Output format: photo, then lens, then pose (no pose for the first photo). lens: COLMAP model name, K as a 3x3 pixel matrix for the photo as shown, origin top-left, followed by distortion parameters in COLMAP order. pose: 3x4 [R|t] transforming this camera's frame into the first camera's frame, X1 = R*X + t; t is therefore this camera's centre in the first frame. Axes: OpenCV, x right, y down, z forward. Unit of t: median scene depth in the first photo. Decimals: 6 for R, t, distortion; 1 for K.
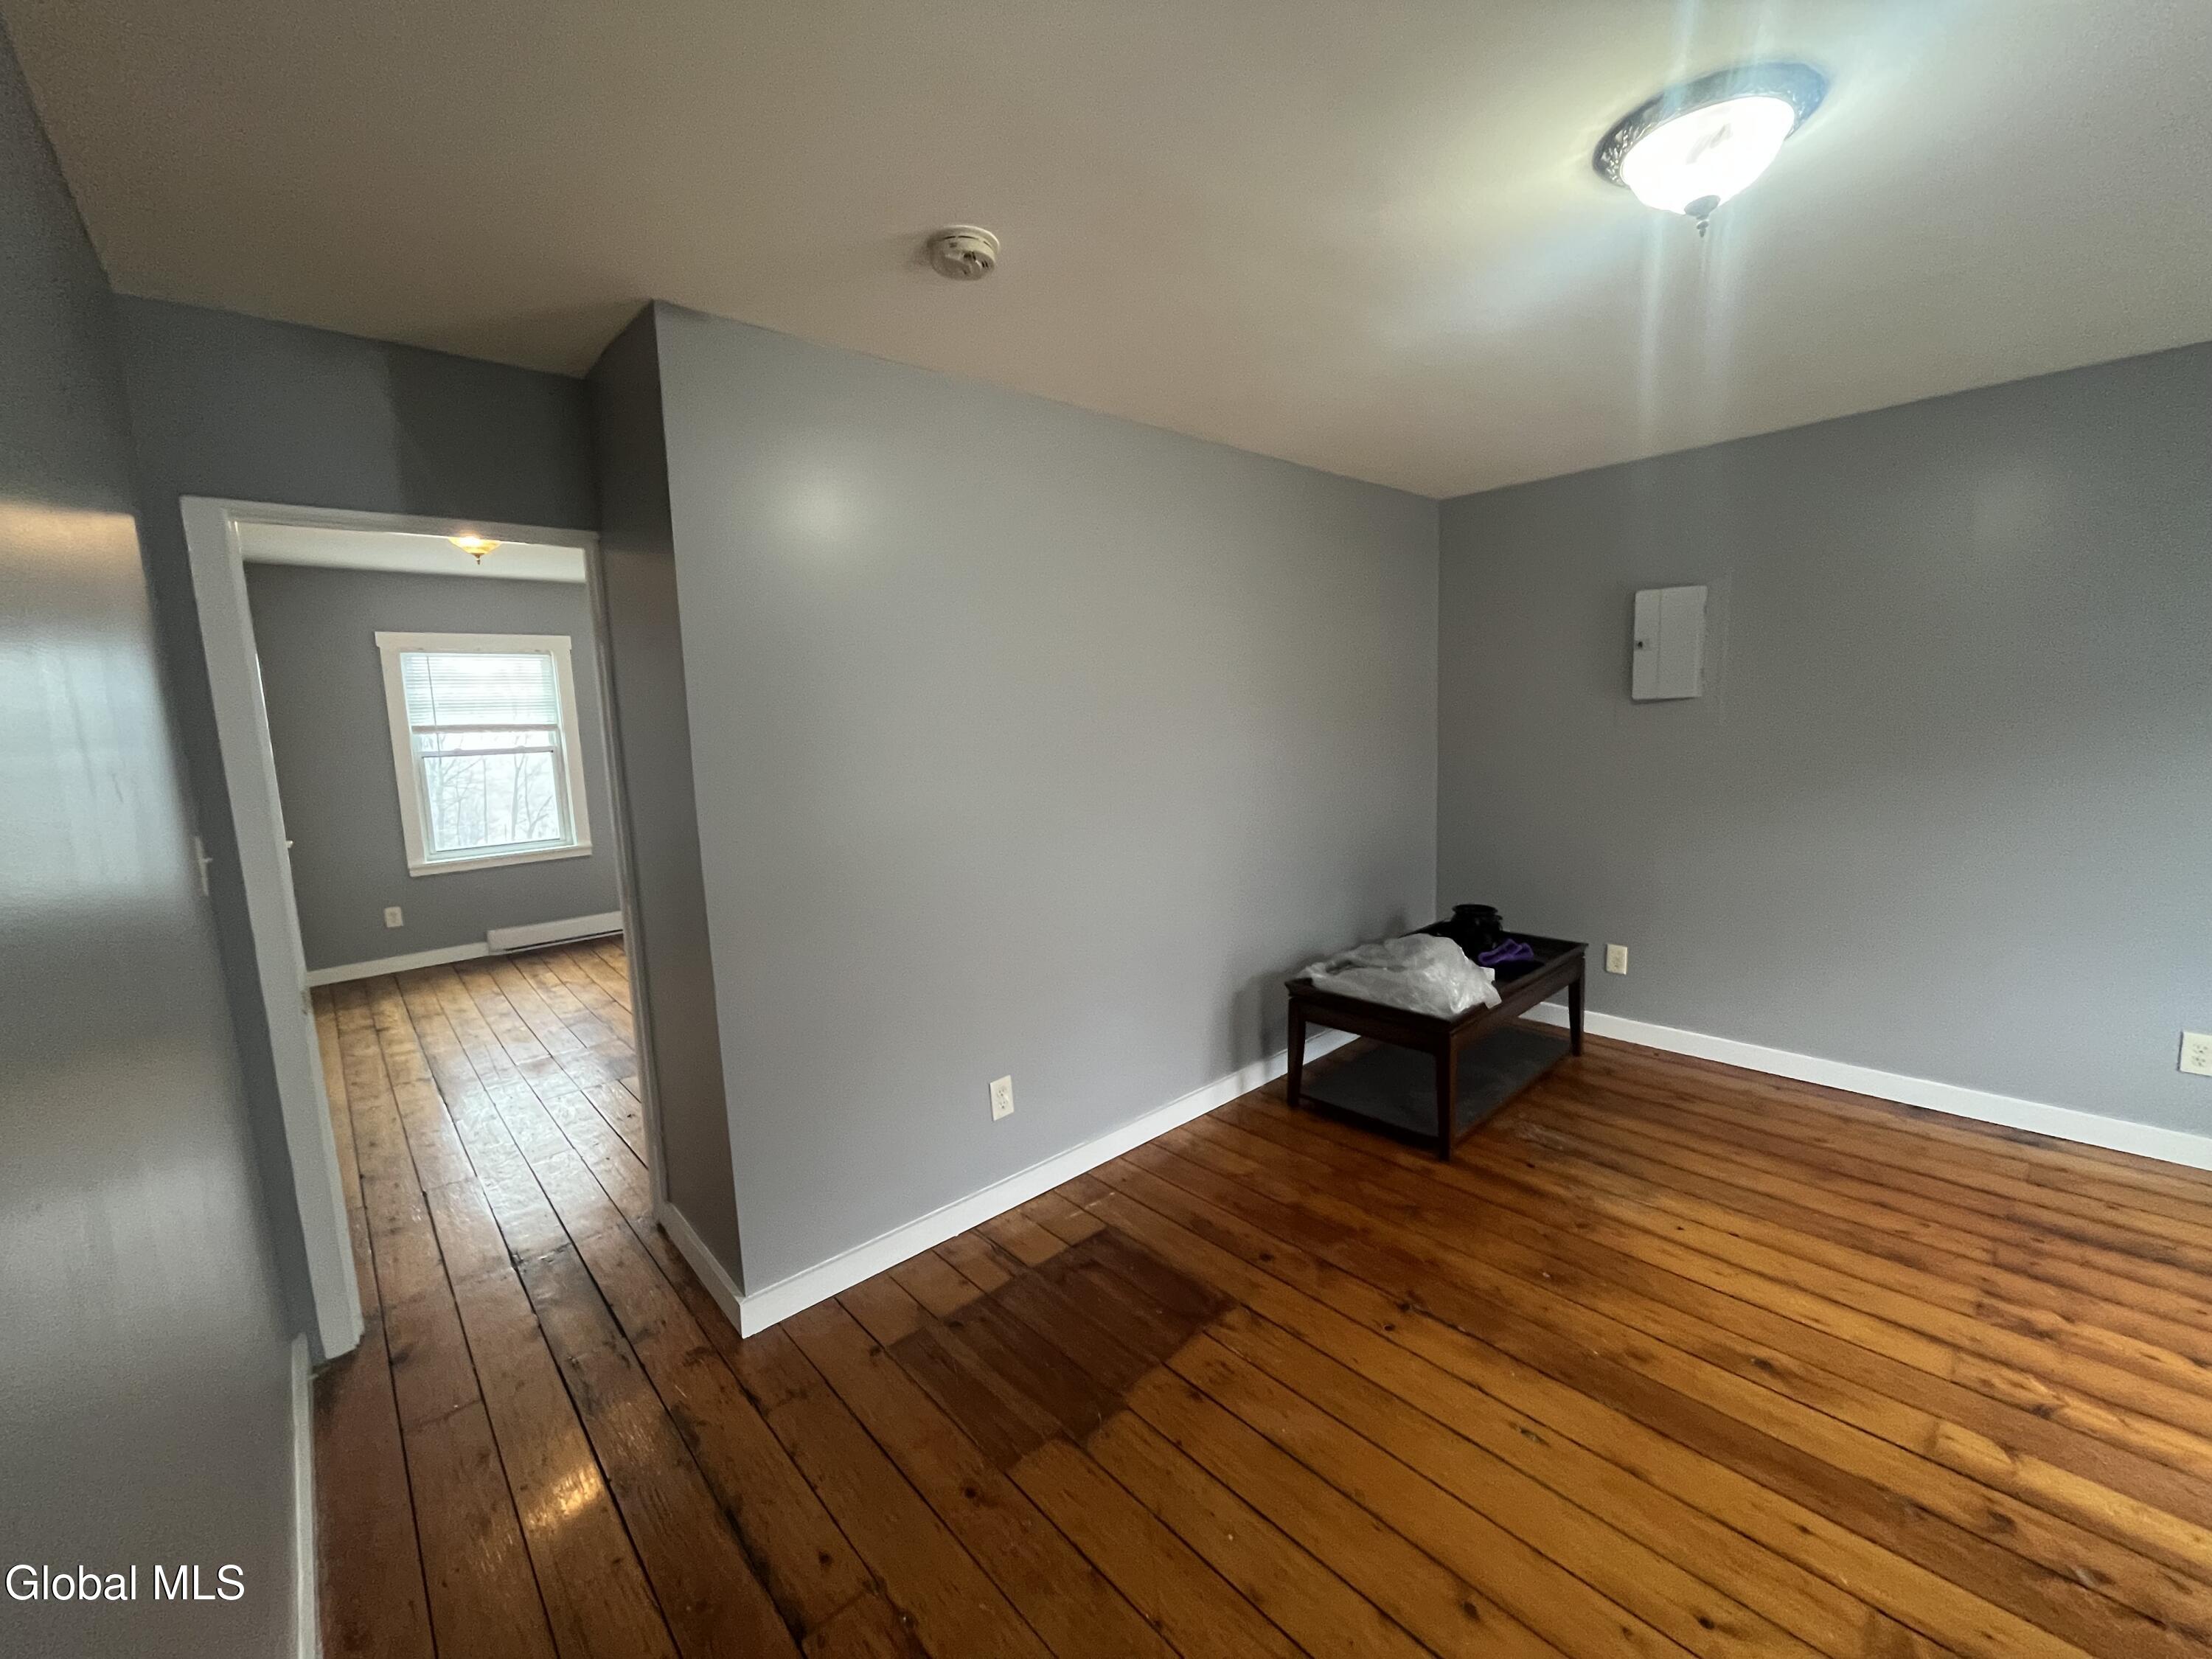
lens RADIAL K [[896.8, 0, 1107.6], [0, 896.8, 830.0], [0, 0, 1]] dist [-0.002510, -0.000313]
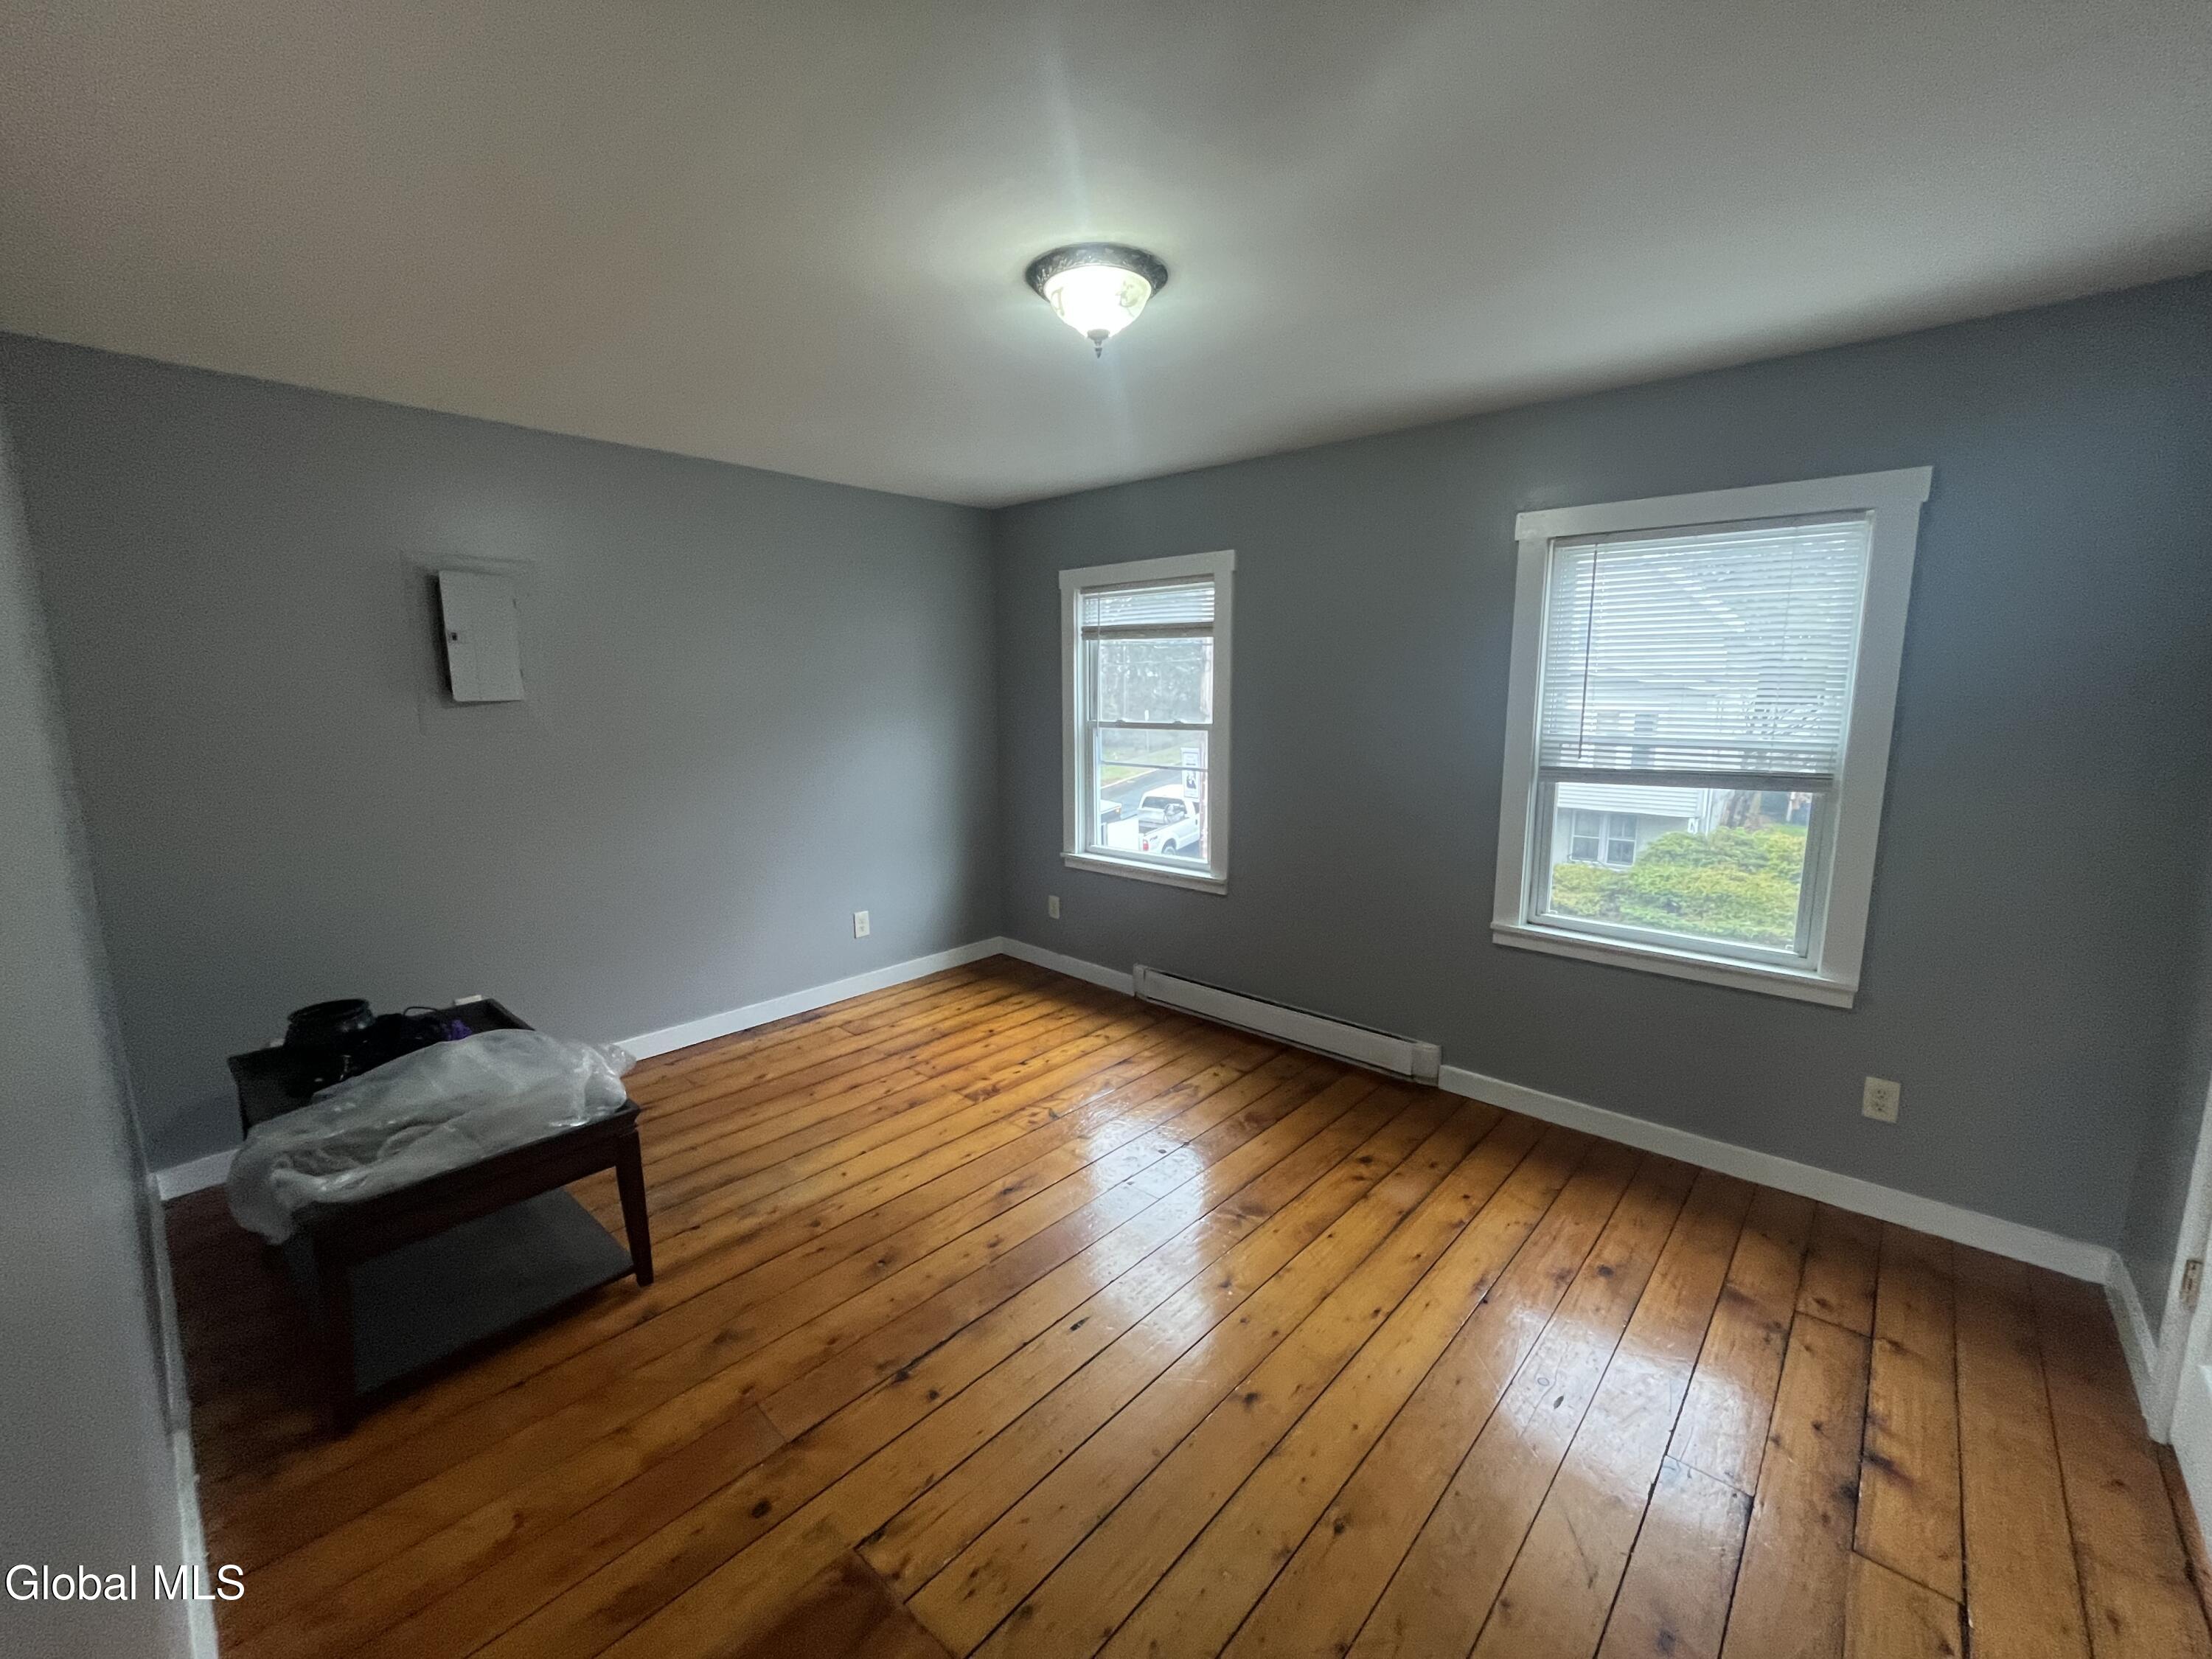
lens RADIAL K [[896.8, 0, 1107.6], [0, 896.8, 830.0], [0, 0, 1]] dist [-0.002510, -0.000313]
pose [[-0.102071, -0.121669, 0.987308, -0.489719], [0.136218, 0.981434, 0.135028, -0.091690], [-0.985407, 0.148271, -0.083603, 0.769055]]
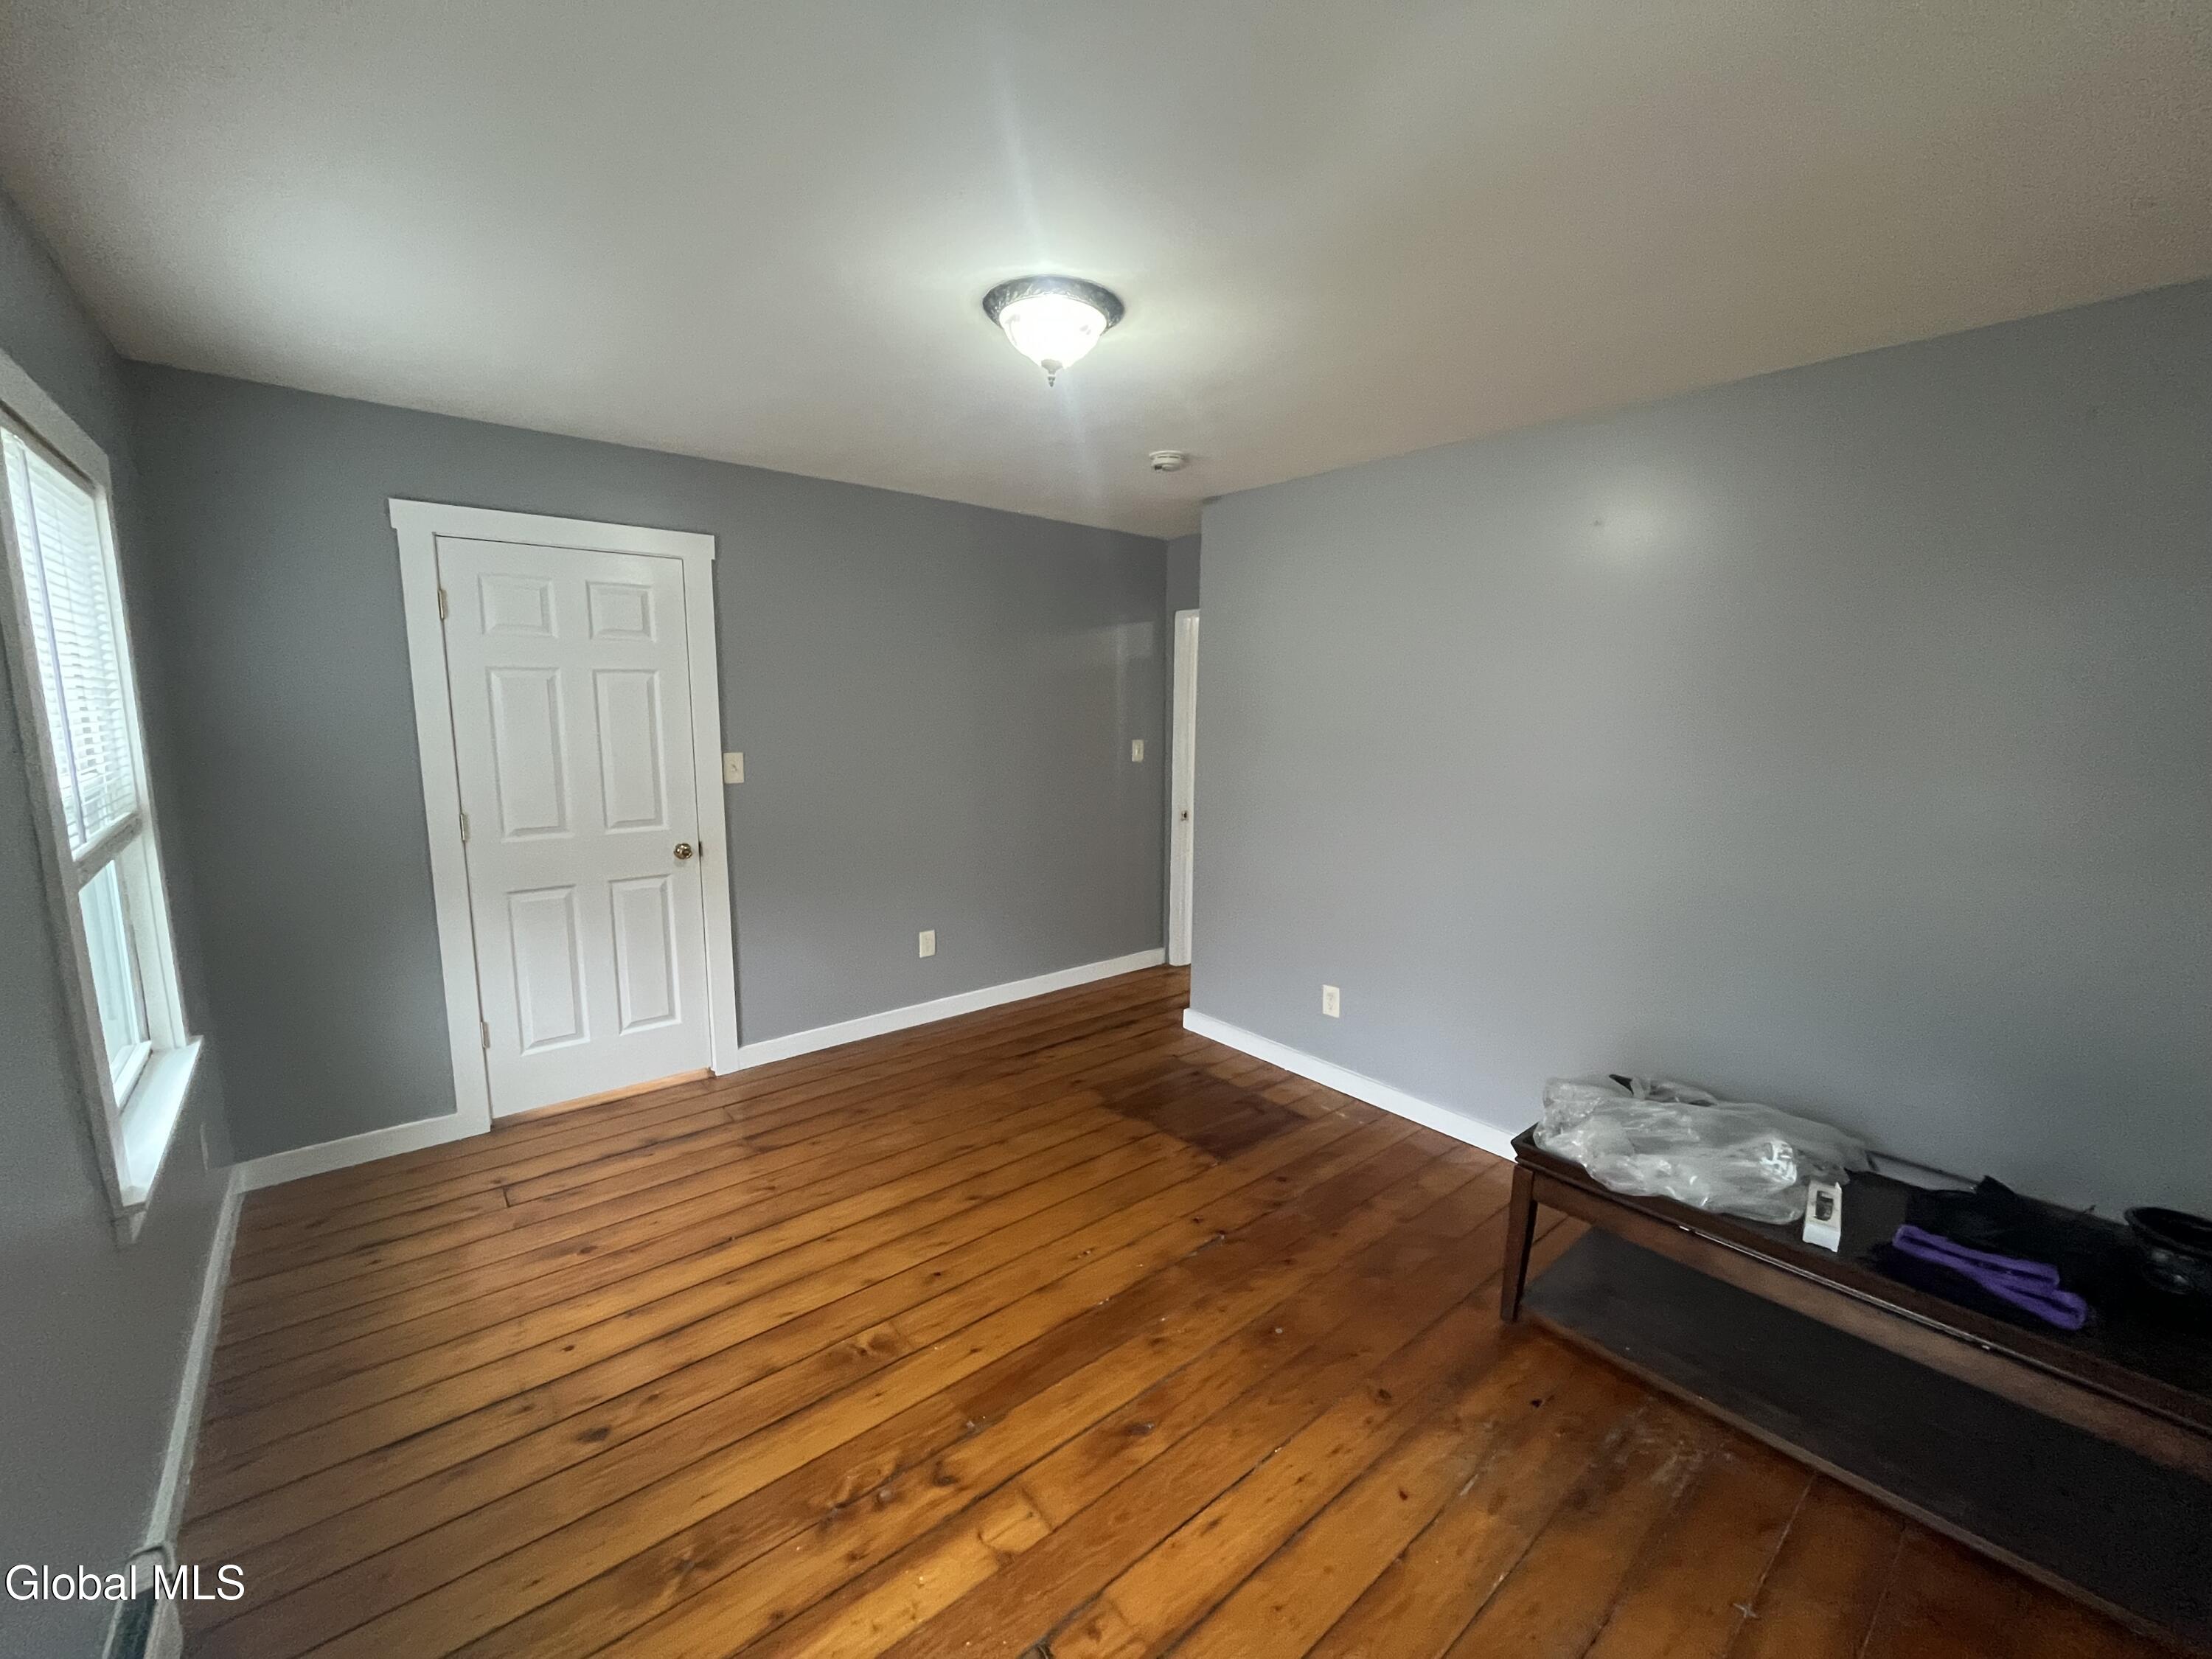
lens RADIAL K [[896.8, 0, 1107.6], [0, 896.8, 830.0], [0, 0, 1]] dist [-0.002510, -0.000313]
pose [[-0.042535, 0.181783, -0.982418, 1.356716], [-0.141919, 0.972238, 0.186044, -0.174217], [0.988964, 0.147337, -0.015555, 0.768557]]
